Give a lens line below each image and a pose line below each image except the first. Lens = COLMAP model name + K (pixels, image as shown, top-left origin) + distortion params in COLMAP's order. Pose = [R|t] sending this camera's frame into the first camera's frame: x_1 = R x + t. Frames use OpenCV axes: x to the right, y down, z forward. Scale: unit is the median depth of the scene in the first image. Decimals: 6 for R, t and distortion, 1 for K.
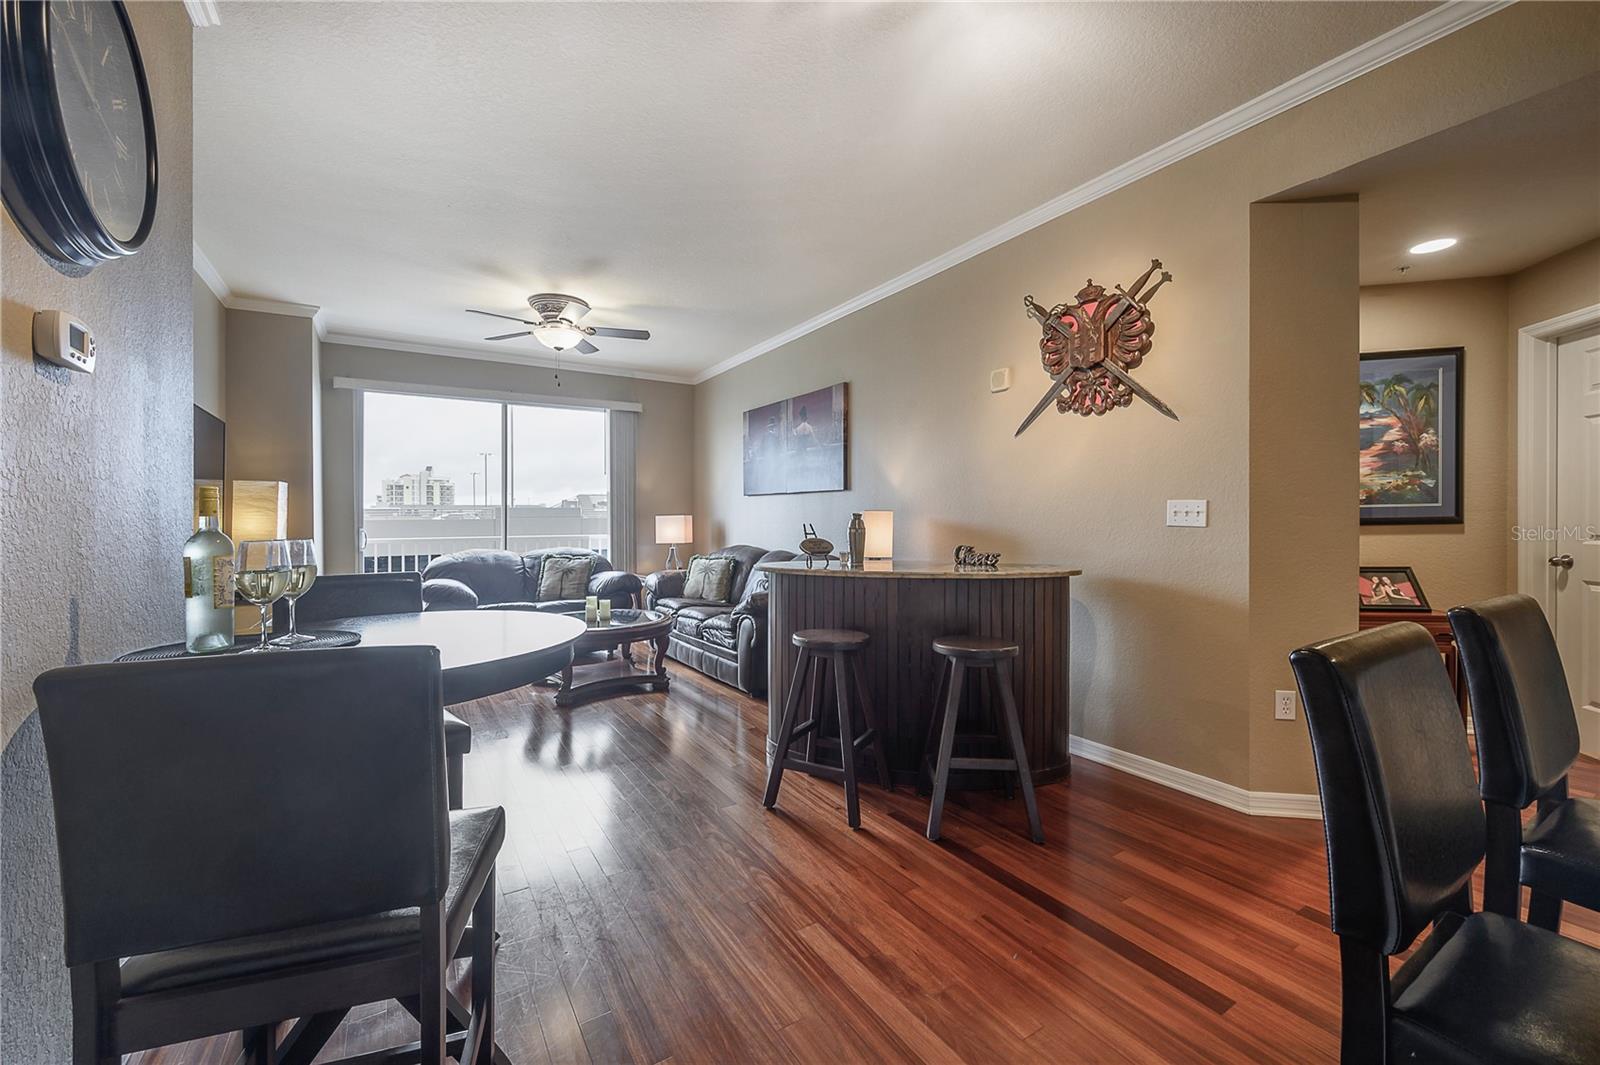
lens RADIAL K [[635.8, 0, 787.7], [0, 635.8, 524.7], [0, 0, 1]] dist [-0.000369, 0.000217]
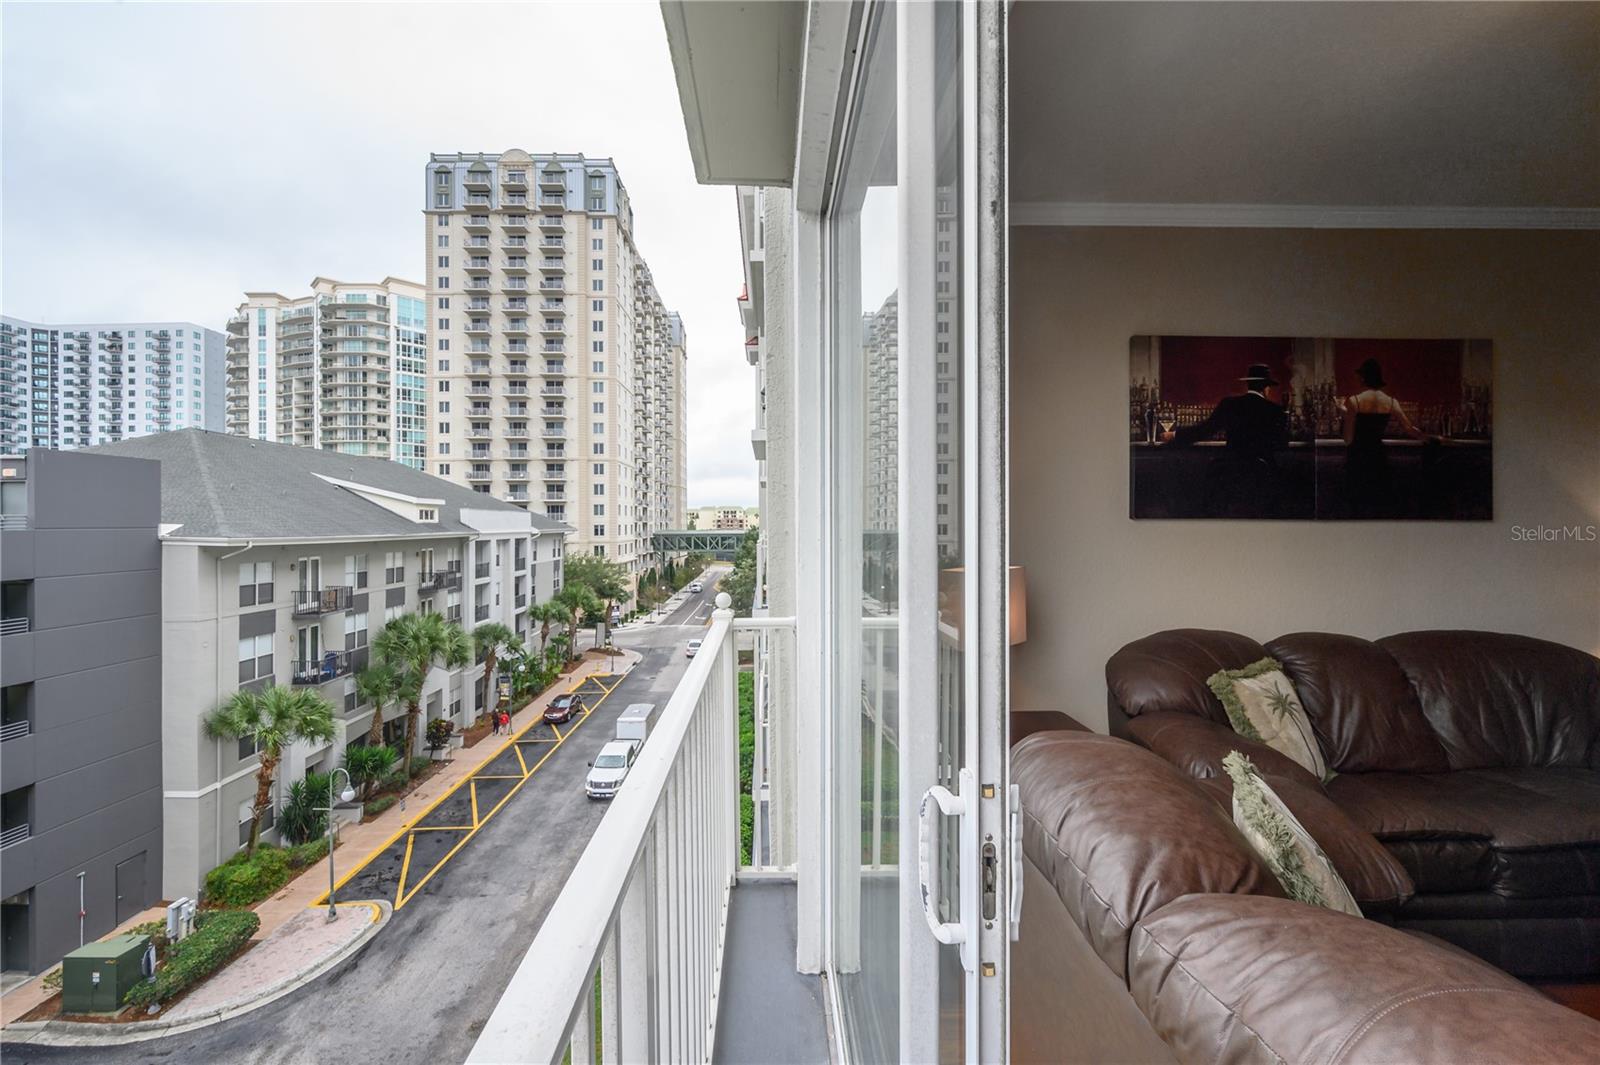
lens RADIAL K [[635.8, 0, 757.3], [0, 635.8, 506.4], [0, 0, 1]] dist [-0.000369, 0.000217]
pose [[0.502587, 0.012989, 0.864429, -0.905501], [0.007157, 0.999790, -0.019184, -0.072485], [-0.864497, 0.015828, 0.502389, 1.530042]]
